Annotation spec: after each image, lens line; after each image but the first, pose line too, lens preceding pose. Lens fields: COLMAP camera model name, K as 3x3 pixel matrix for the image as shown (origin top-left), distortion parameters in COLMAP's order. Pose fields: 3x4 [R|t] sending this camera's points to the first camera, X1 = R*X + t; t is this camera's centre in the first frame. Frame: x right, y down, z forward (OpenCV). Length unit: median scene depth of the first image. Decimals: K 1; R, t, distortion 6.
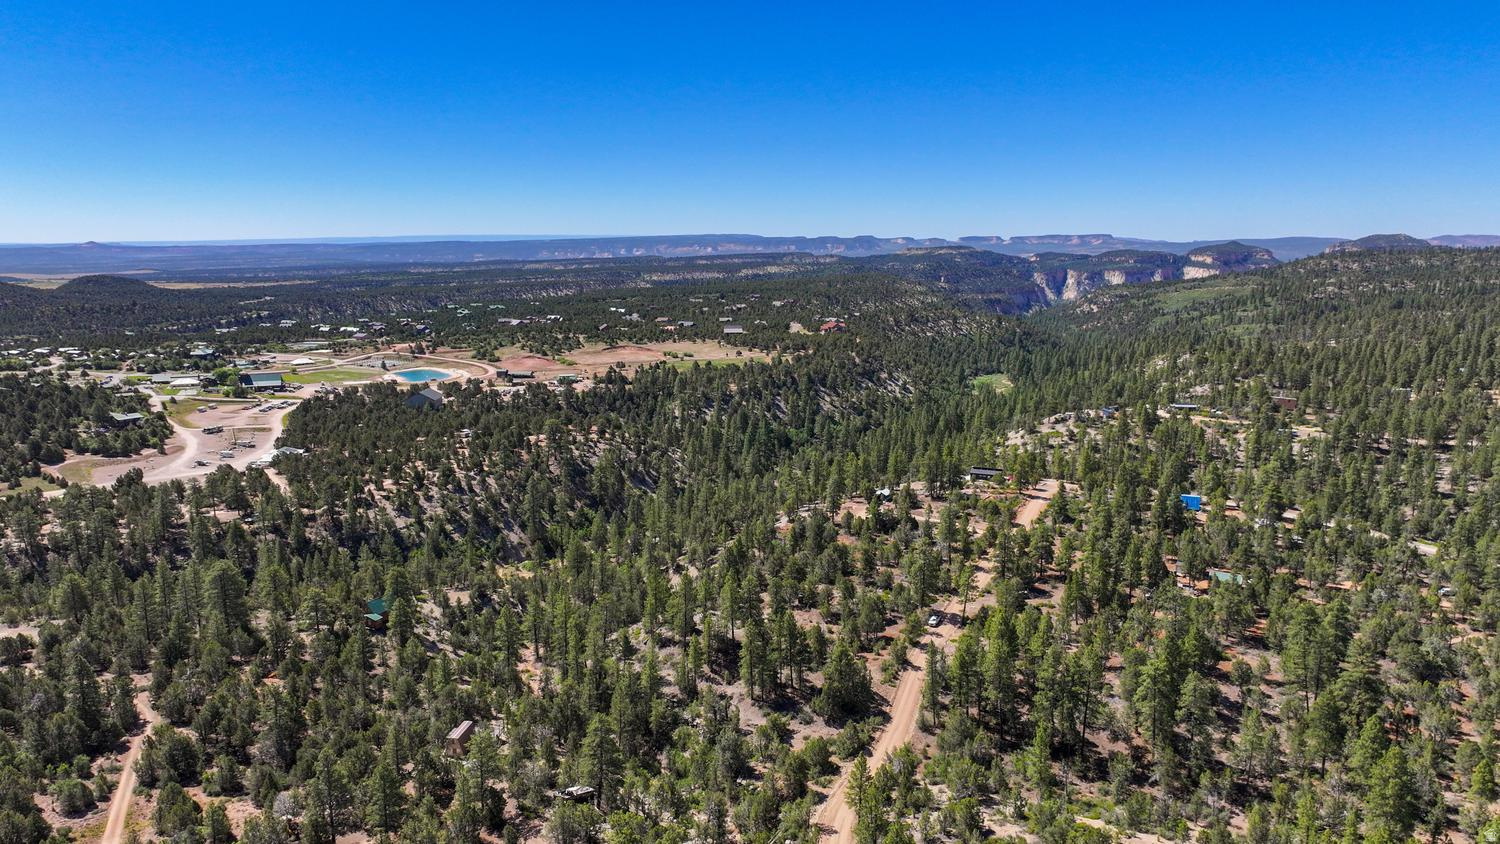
lens RADIAL K [[1052.9, 0, 750.6], [0, 1052.9, 419.1], [0, 0, 1]] dist [-0.000847, 0.010688]
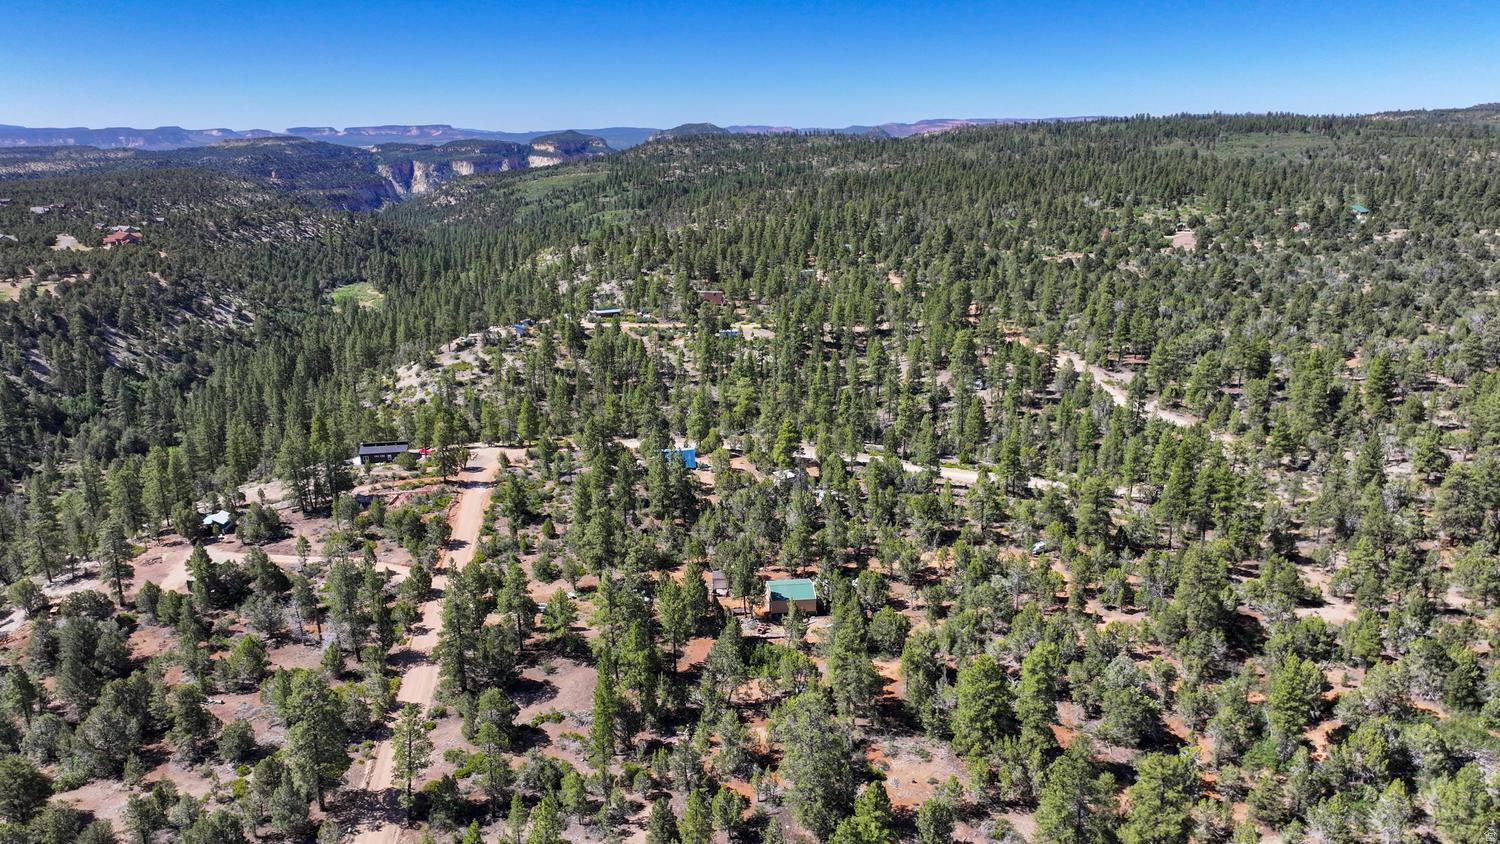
lens RADIAL K [[1052.9, 0, 749.1], [0, 1052.9, 424.5], [0, 0, 1]] dist [-0.000847, 0.010688]
pose [[0.829231, -0.154177, 0.537220, 0.030969], [0.098304, 0.986448, 0.131363, -0.015450], [-0.550193, -0.056119, 0.833150, 0.166248]]
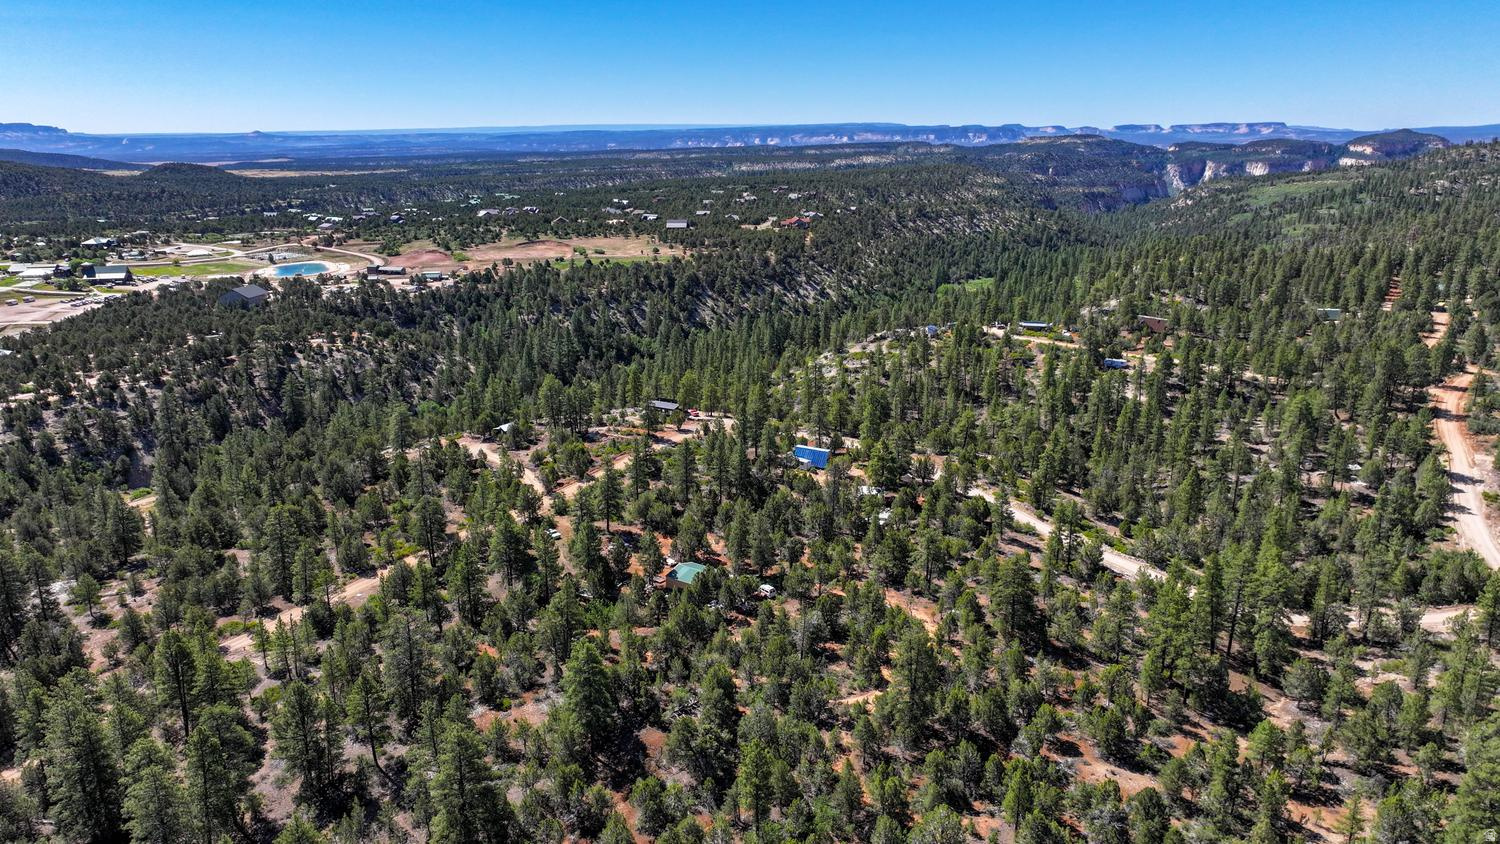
lens RADIAL K [[1052.9, 0, 753.5], [0, 1052.9, 417.6], [0, 0, 1]] dist [-0.000847, 0.010688]
pose [[0.990820, 0.035029, -0.130568, 0.207479], [-0.021976, 0.994735, 0.100099, -0.012117], [0.133387, -0.096311, 0.986373, 0.099691]]
